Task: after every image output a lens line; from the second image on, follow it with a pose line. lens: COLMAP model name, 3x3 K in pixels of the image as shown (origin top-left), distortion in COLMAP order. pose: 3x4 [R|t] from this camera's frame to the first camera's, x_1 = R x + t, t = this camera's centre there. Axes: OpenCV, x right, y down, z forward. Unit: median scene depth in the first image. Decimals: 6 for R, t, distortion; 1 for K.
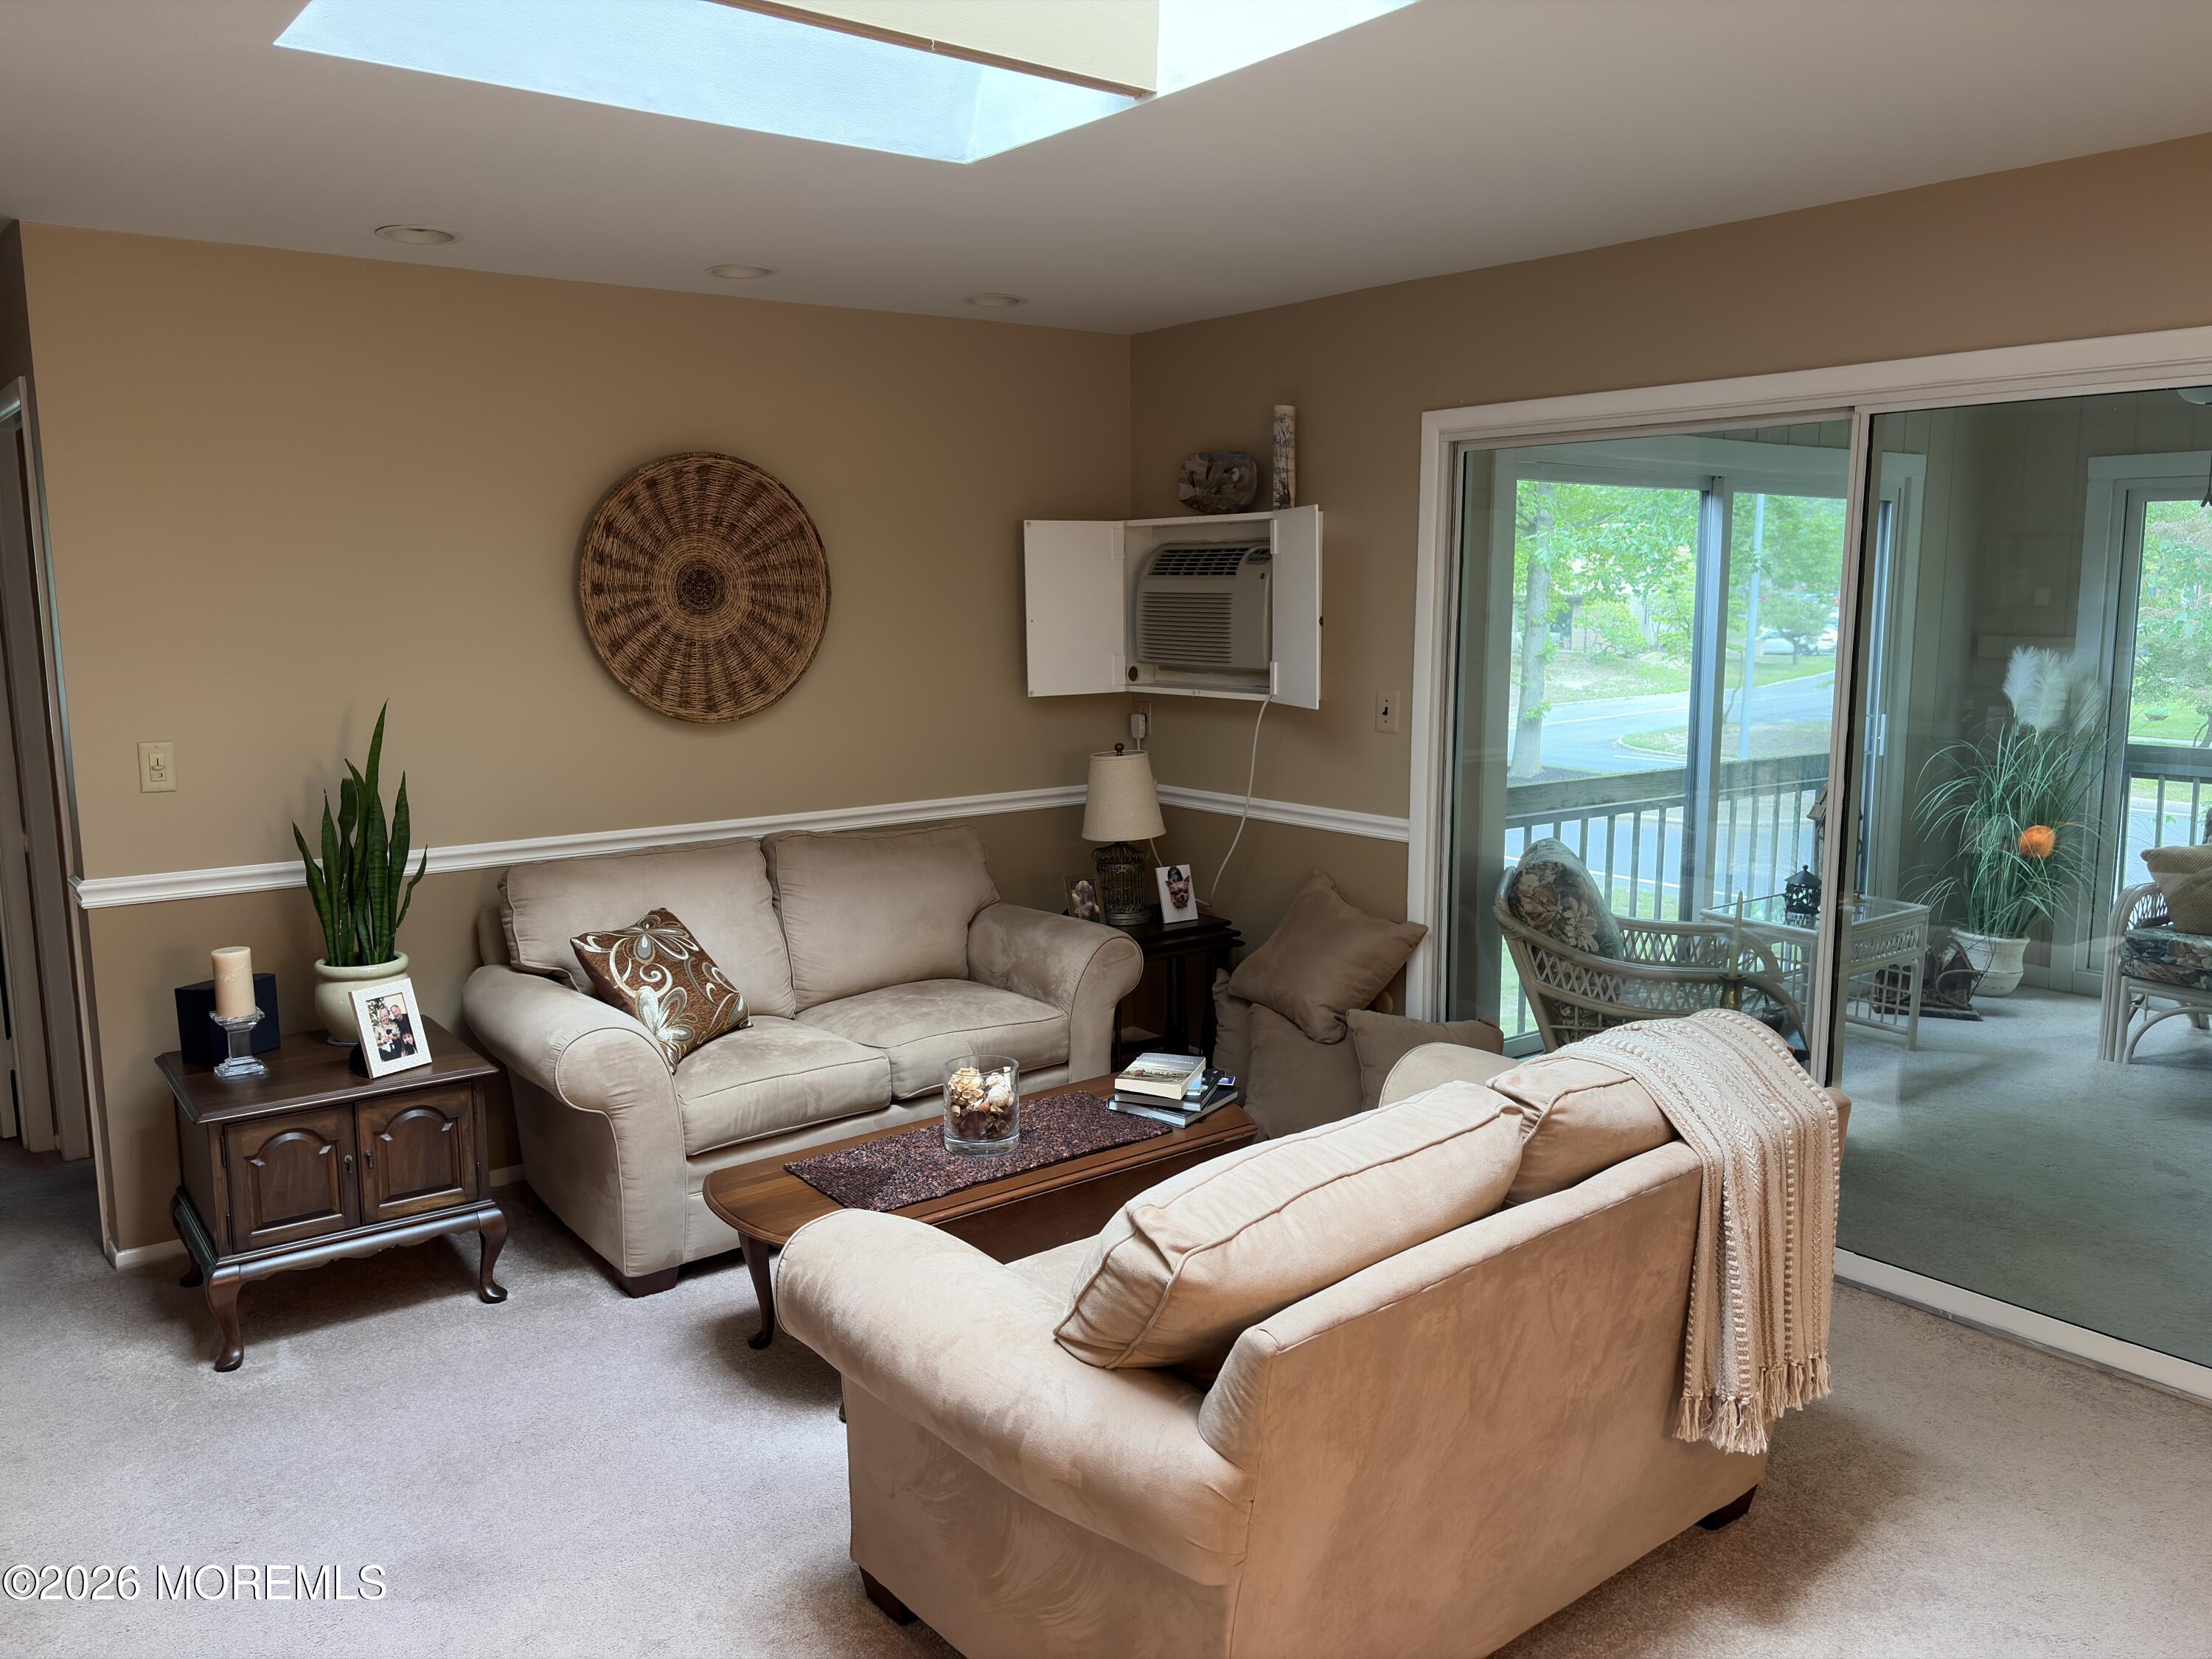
lens RADIAL K [[1658.3, 0, 1100.4], [0, 1658.3, 836.1], [0, 0, 1]] dist [0.065176, -0.077173]
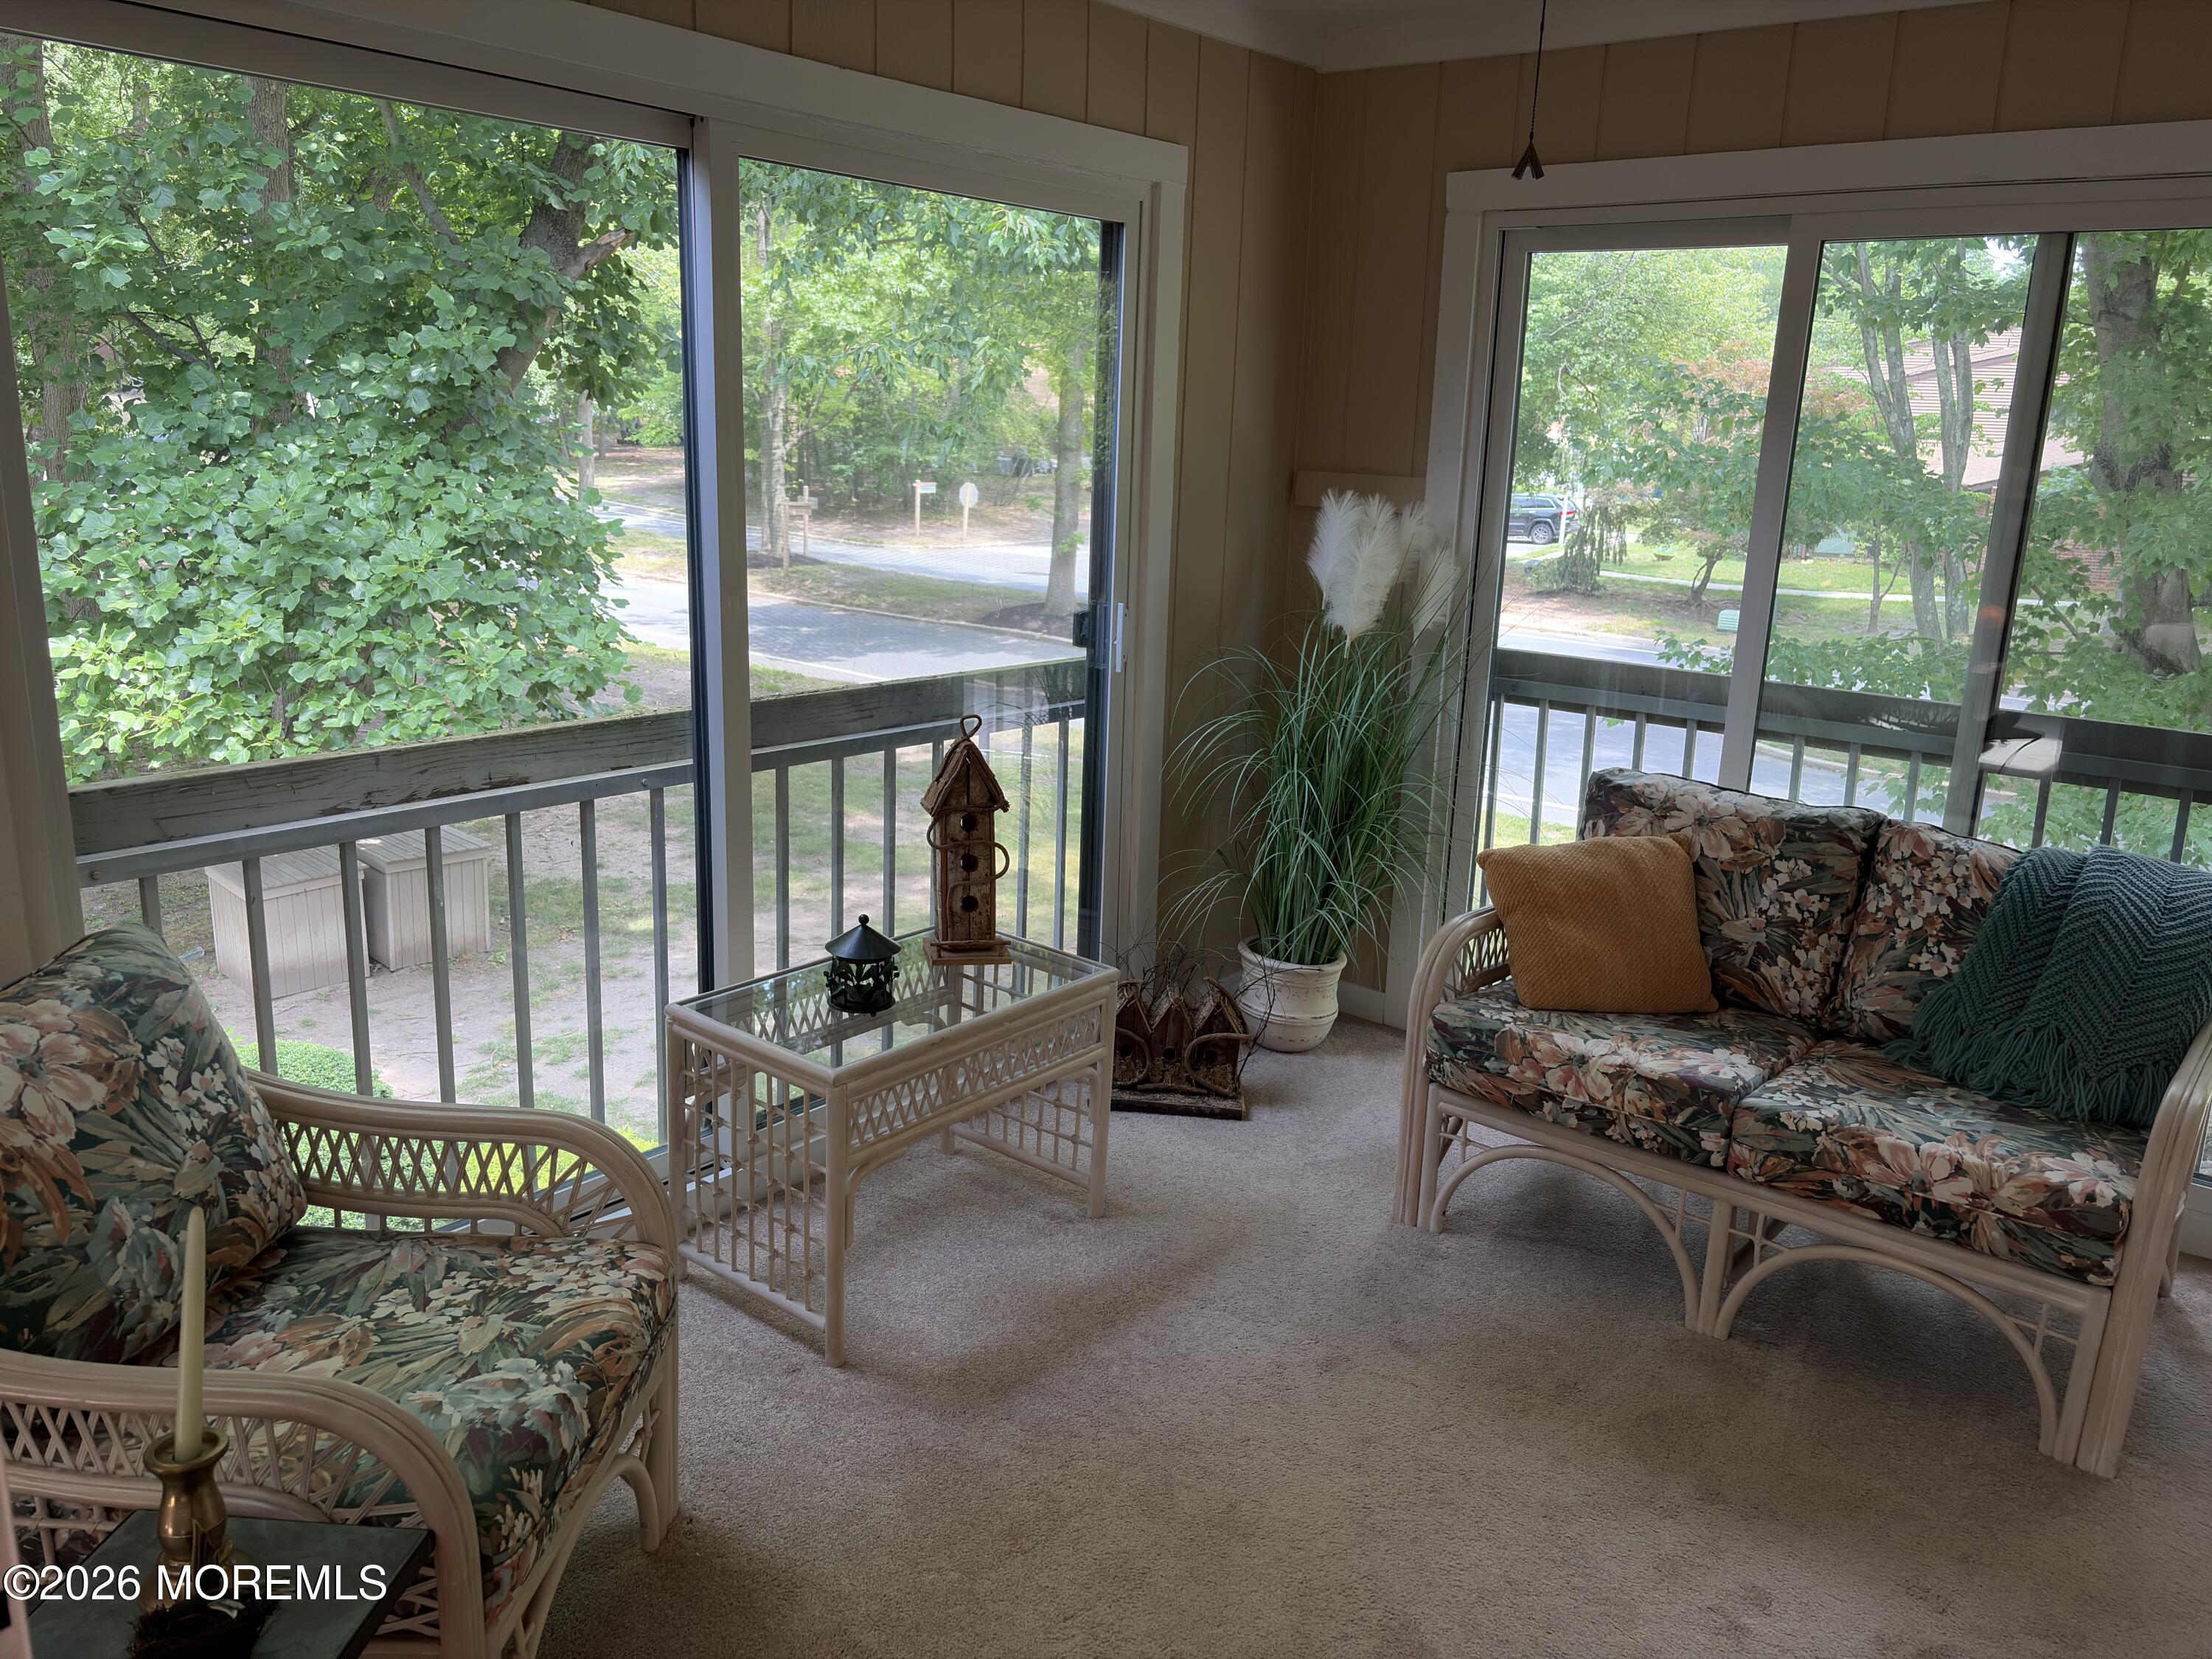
lens RADIAL K [[1686.0, 0, 1096.5], [0, 1686.0, 829.1], [0, 0, 1]] dist [0.028965, 0.002657]
pose [[0.973023, -0.020997, 0.229753, 0.516931], [-0.002233, 0.994946, 0.100385, -0.084111], [-0.230699, -0.098190, 0.968058, 0.674602]]
